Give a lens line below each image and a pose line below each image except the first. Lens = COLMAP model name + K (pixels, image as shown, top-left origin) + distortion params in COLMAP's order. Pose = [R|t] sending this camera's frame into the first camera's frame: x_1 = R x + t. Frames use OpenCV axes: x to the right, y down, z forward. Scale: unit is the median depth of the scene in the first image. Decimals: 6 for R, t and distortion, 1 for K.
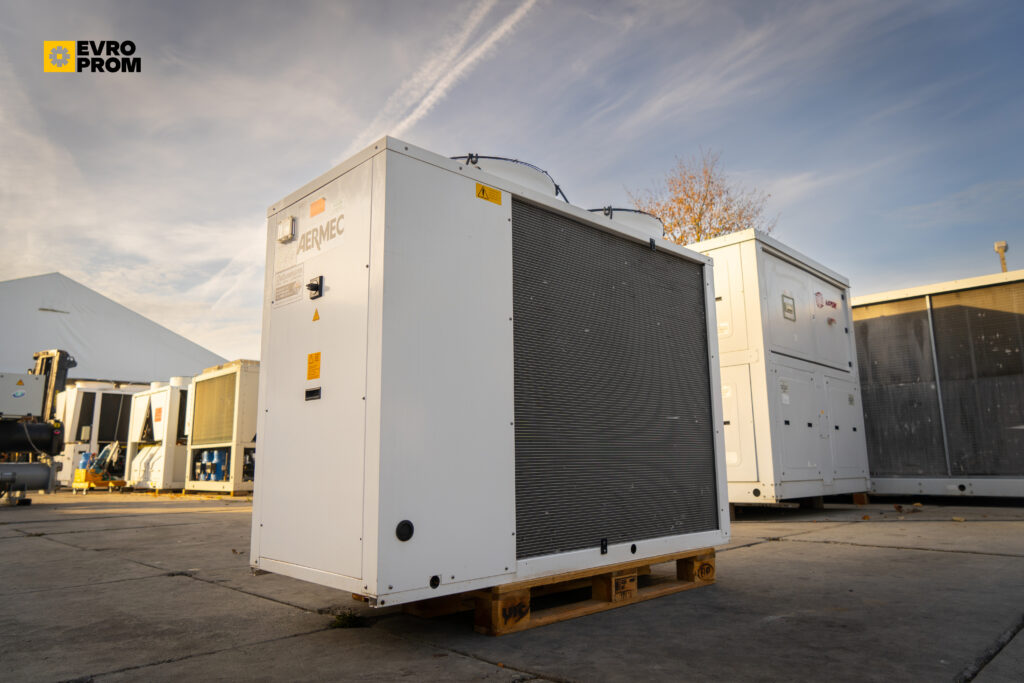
lens RADIAL K [[674.7, 0, 519.5], [0, 674.7, 342.6], [0, 0, 1]] dist [-0.012296, 0.000023]
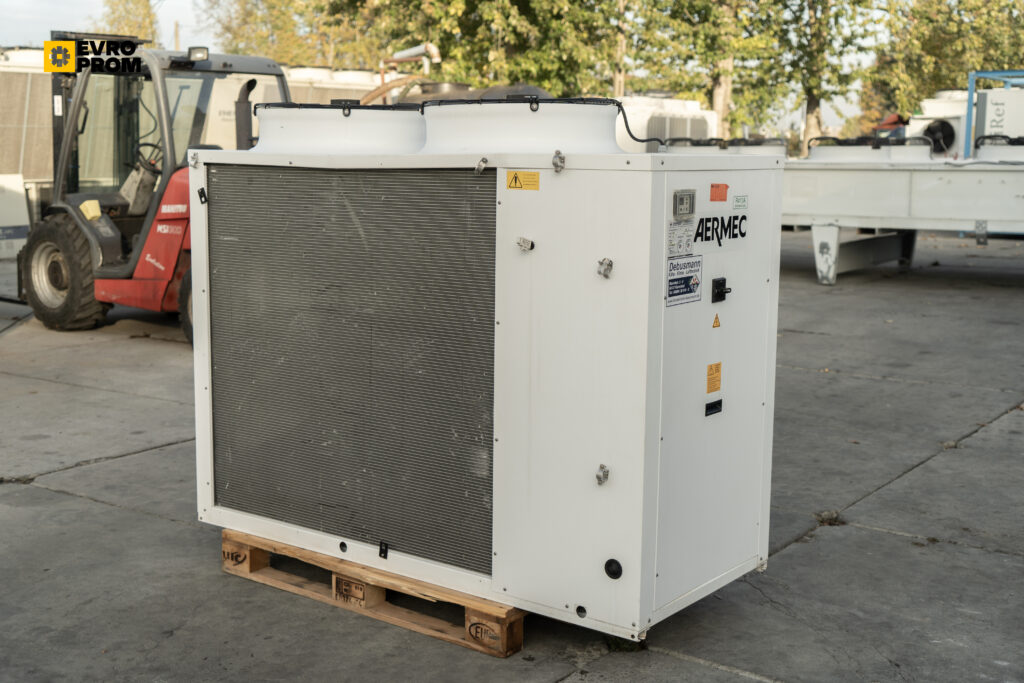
lens RADIAL K [[1282.9, 0, 522.2], [0, 1282.9, 336.0], [0, 0, 1]] dist [0.005522, 0.000000]
pose [[-0.153639, -0.134108, 0.978984, -1.932163], [-0.175261, 0.978737, 0.106569, -0.157850], [-0.972460, -0.155205, -0.173876, 1.544960]]
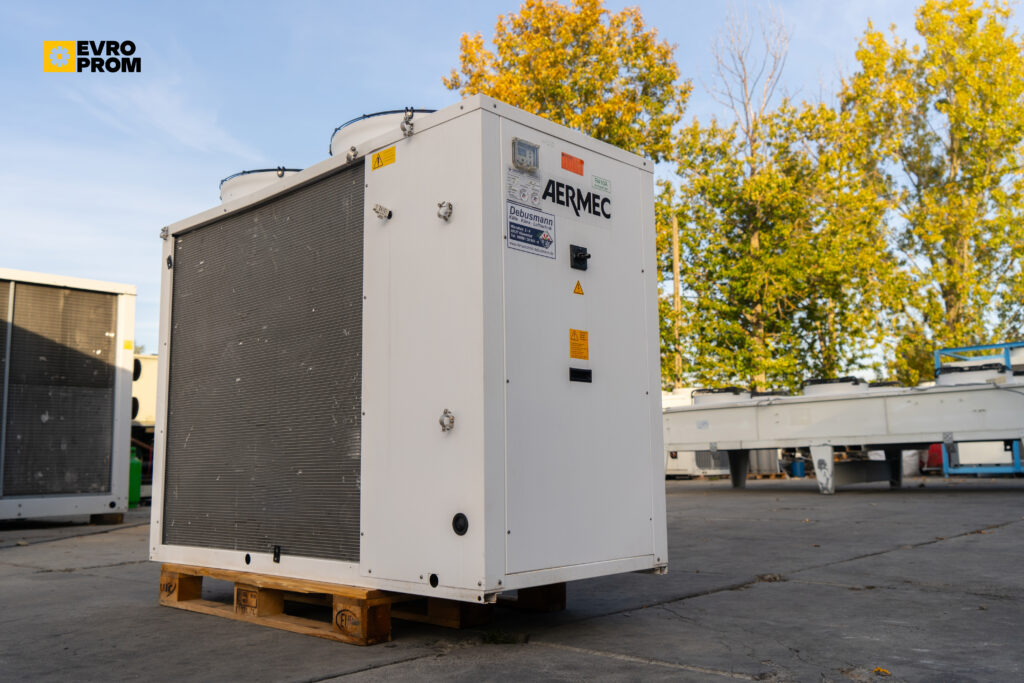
lens RADIAL K [[910.2, 0, 524.0], [0, 910.2, 336.6], [0, 0, 1]] dist [-0.008213, 0.009639]
pose [[-0.038163, 0.154631, 0.987235, -1.491158], [-0.151775, 0.975596, -0.158675, 0.226912], [-0.987678, -0.155893, -0.013763, 1.079658]]
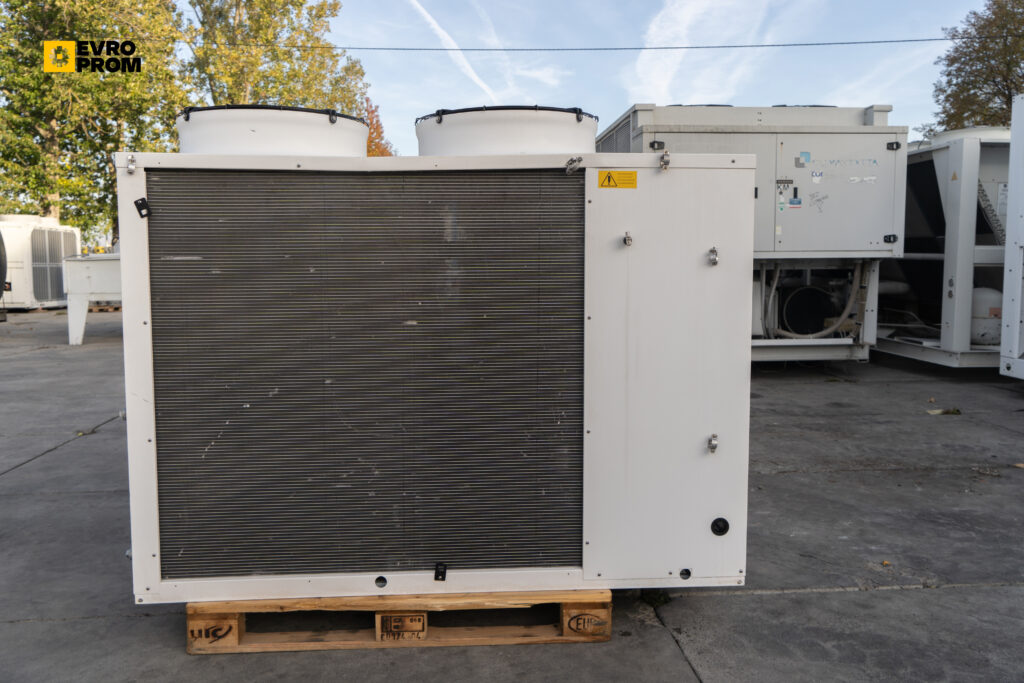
lens RADIAL K [[829.0, 0, 514.8], [0, 829.0, 340.7], [0, 0, 1]] dist [-0.002532, 0.004466]
pose [[-0.760443, -0.043034, 0.647977, -0.927711], [-0.097665, 0.994032, -0.048599, 0.106976], [-0.642018, -0.100242, -0.760108, 2.209958]]
